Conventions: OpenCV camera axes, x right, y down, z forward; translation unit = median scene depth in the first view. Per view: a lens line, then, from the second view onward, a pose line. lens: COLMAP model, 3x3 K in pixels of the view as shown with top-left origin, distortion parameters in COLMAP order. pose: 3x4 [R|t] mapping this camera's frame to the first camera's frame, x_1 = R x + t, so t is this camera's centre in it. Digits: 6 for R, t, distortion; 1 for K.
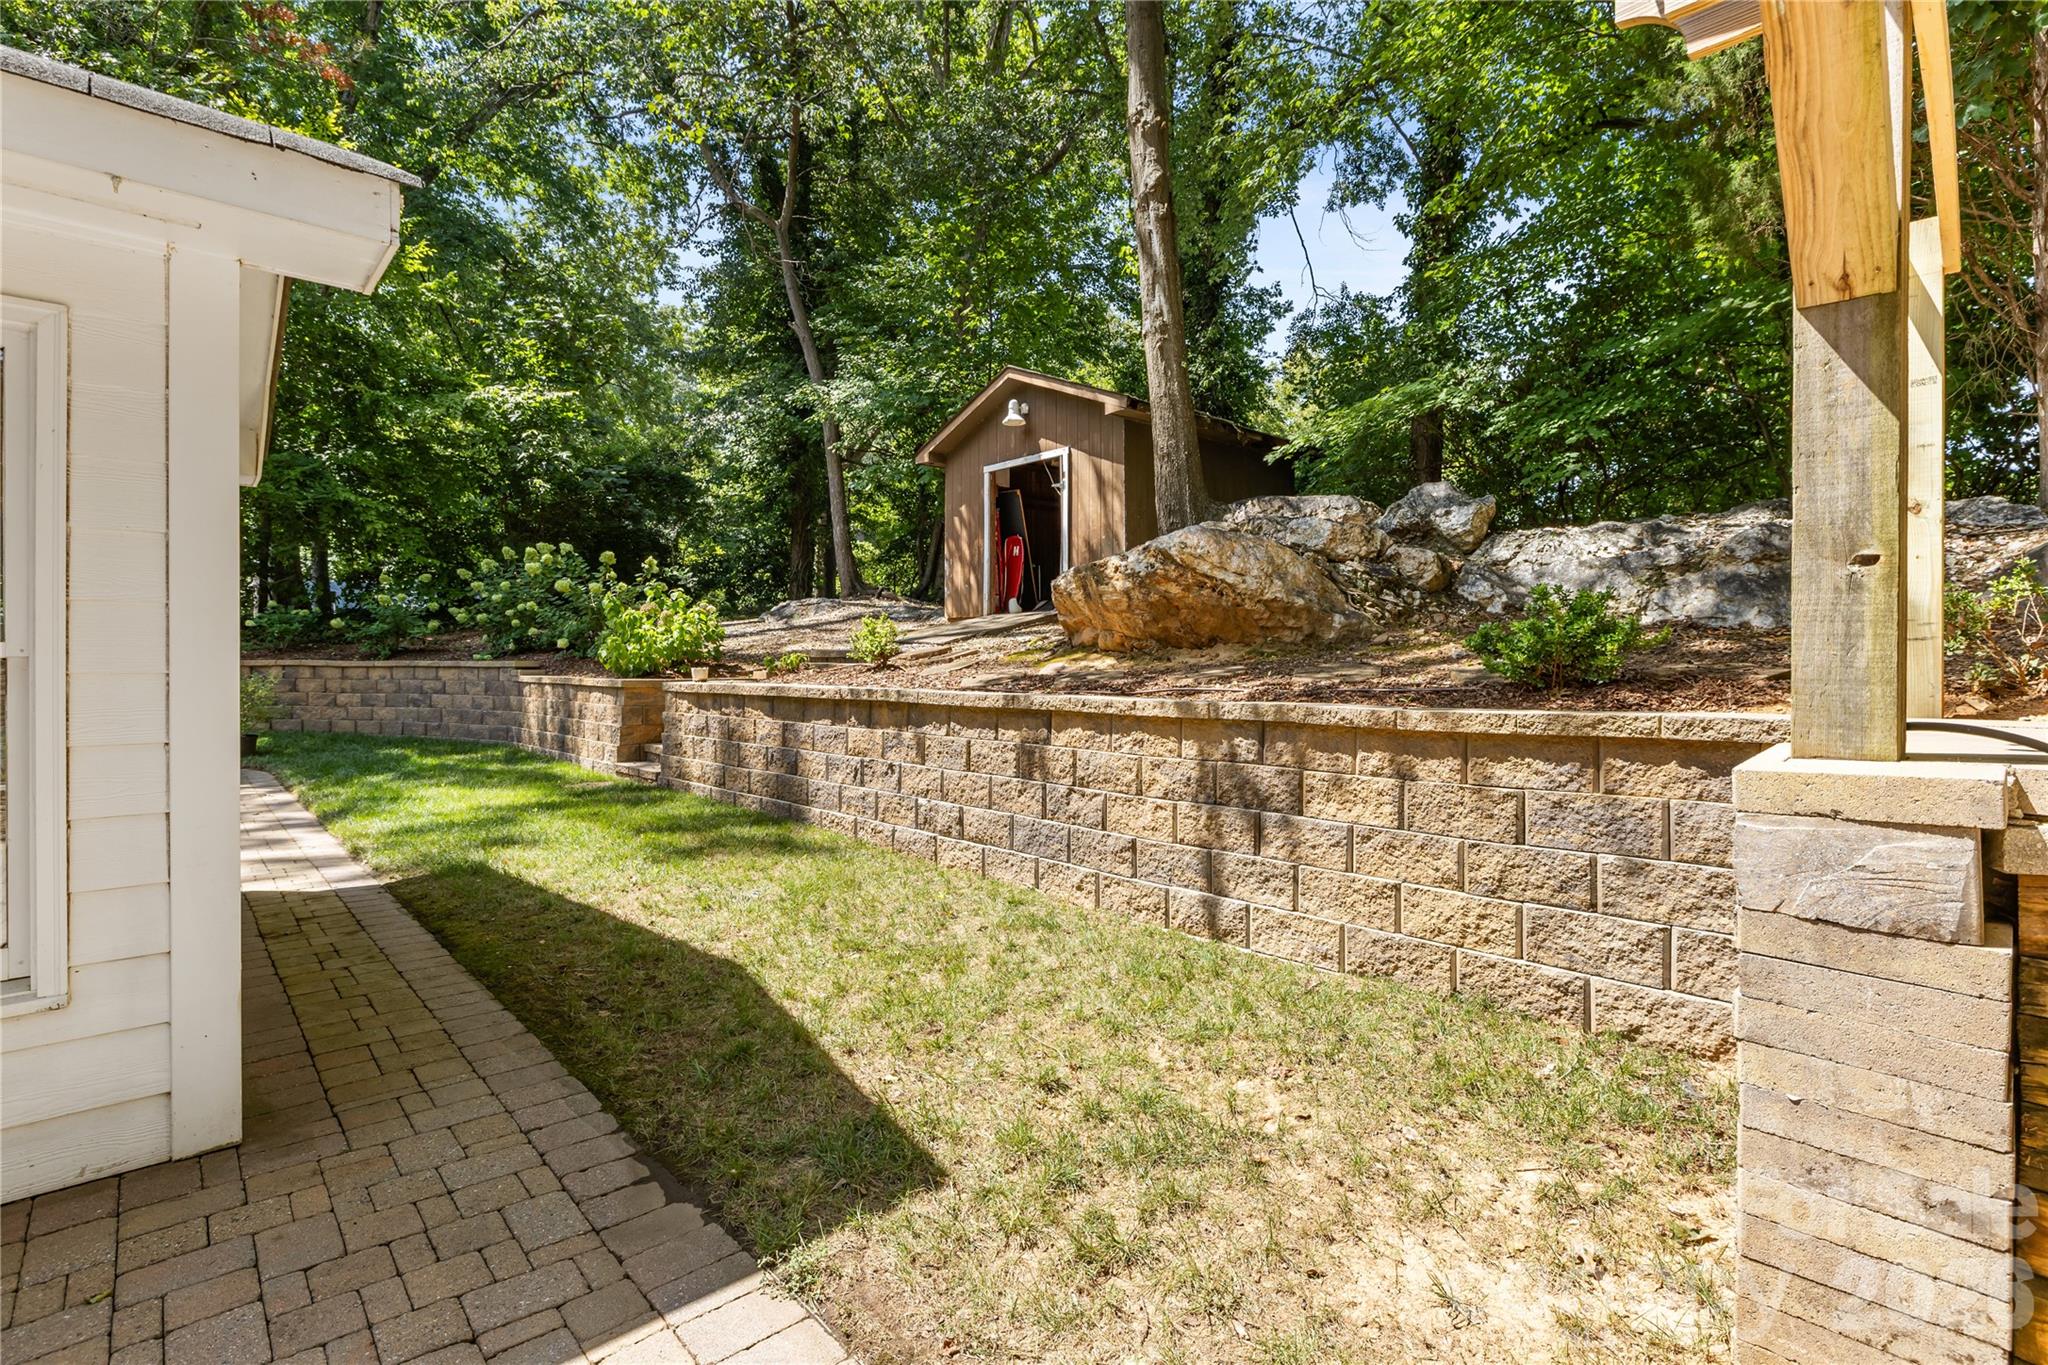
lens RADIAL K [[996.6, 0, 1020.4], [0, 996.6, 666.9], [0, 0, 1]] dist [0.005088, 0.000332]
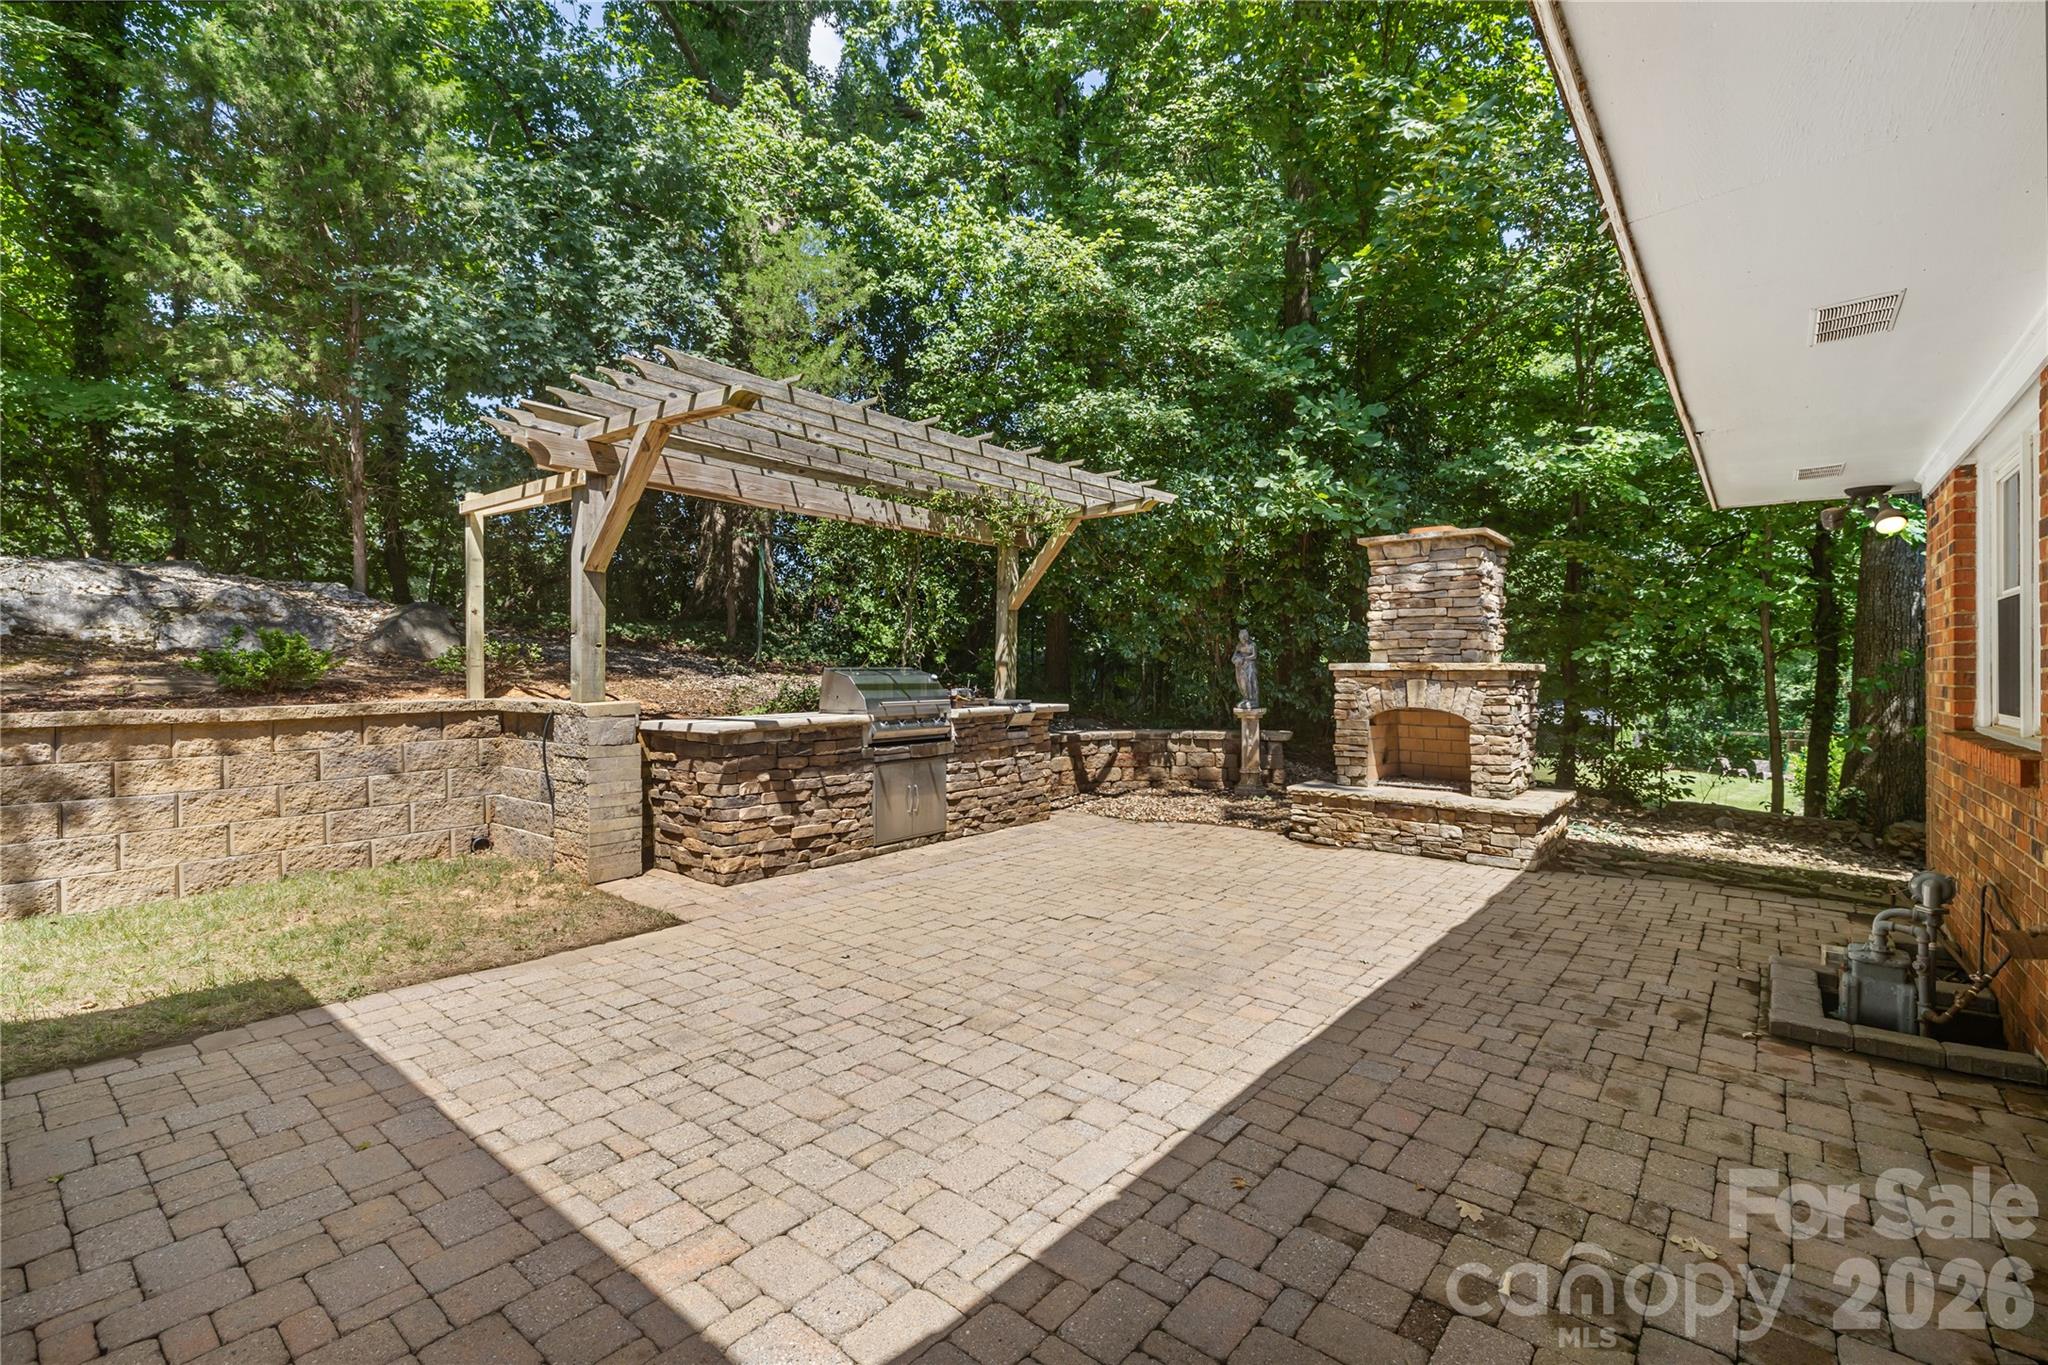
lens RADIAL K [[871.3, 0, 1012.4], [0, 871.3, 677.5], [0, 0, 1]] dist [0.001830, -0.000591]
pose [[-0.093346, -0.007491, 0.995606, -1.083991], [0.013179, 0.999875, 0.008759, -0.000479], [-0.995546, 0.013938, -0.093236, -0.066375]]
